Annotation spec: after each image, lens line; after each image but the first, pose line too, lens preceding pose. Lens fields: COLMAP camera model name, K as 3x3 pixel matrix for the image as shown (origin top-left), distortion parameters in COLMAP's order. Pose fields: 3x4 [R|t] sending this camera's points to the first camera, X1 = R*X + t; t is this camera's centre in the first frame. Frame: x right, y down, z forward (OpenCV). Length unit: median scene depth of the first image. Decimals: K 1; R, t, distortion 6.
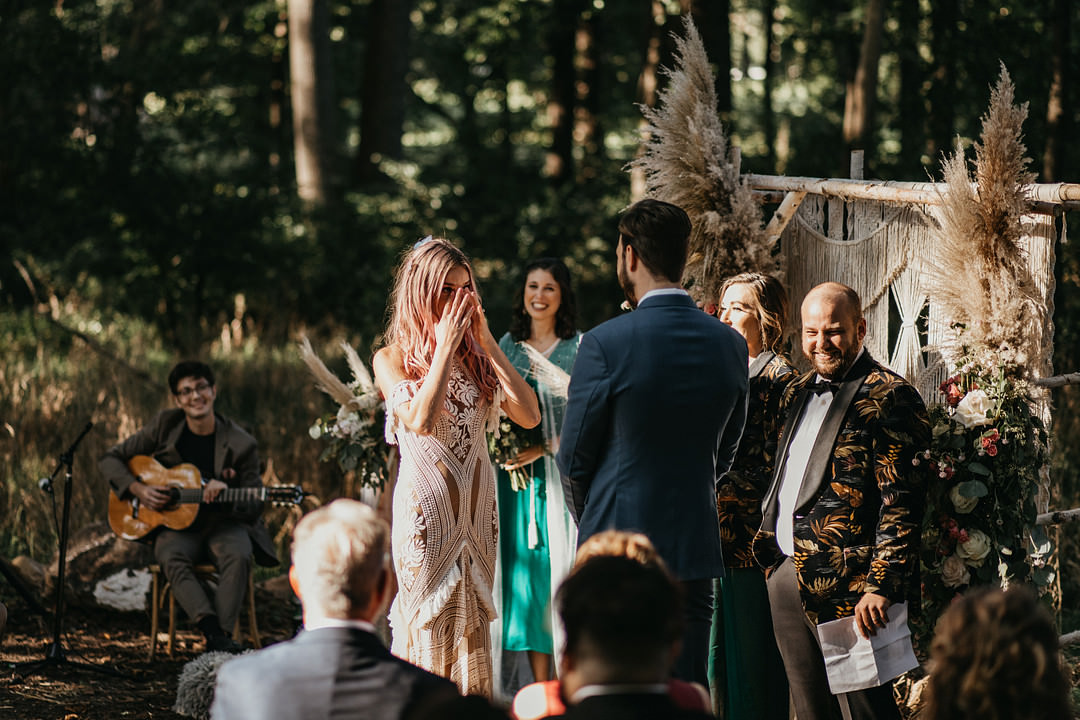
lens RADIAL K [[3034.3, 0, 542.2], [0, 3034.3, 356.4], [0, 0, 1]] dist [-0.050880, 0.000000]
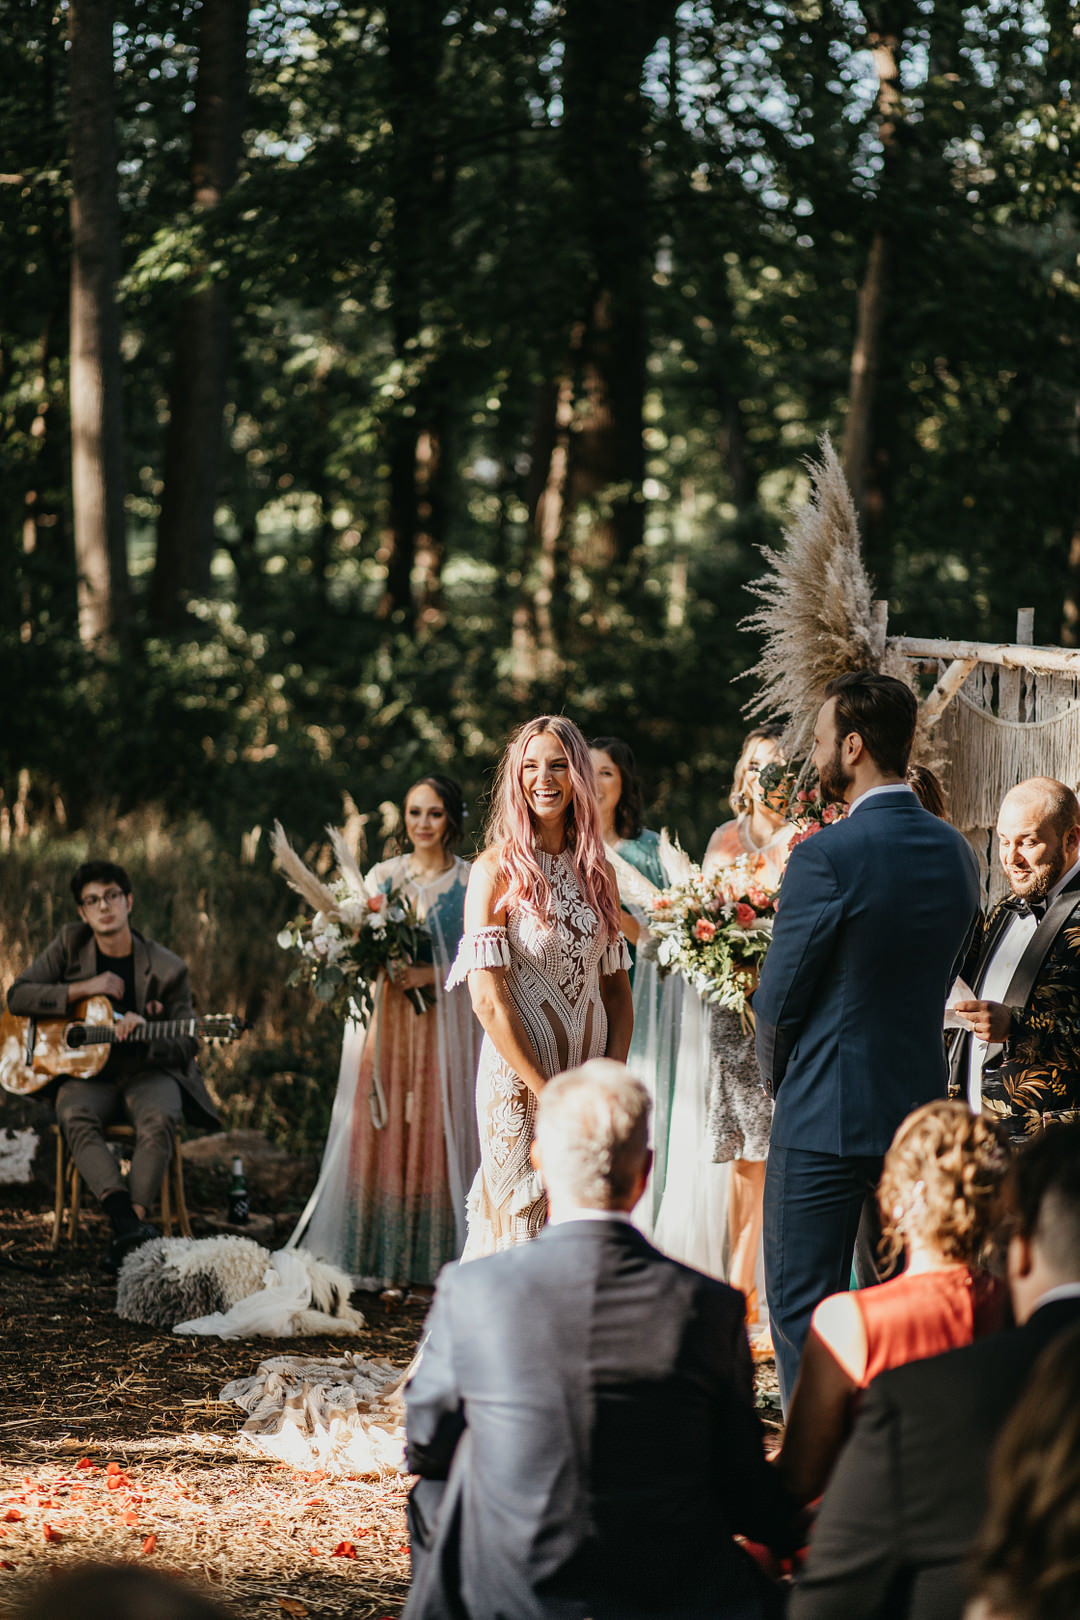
lens RADIAL K [[3894.5, 0, 537.6], [0, 3894.5, 816.2], [0, 0, 1]] dist [-0.099424, 0.000000]
pose [[0.995166, 0.010420, 0.097657, -0.124222], [-0.009829, 0.999930, -0.006531, -0.005703], [-0.097718, 0.005539, 0.995199, -0.000468]]
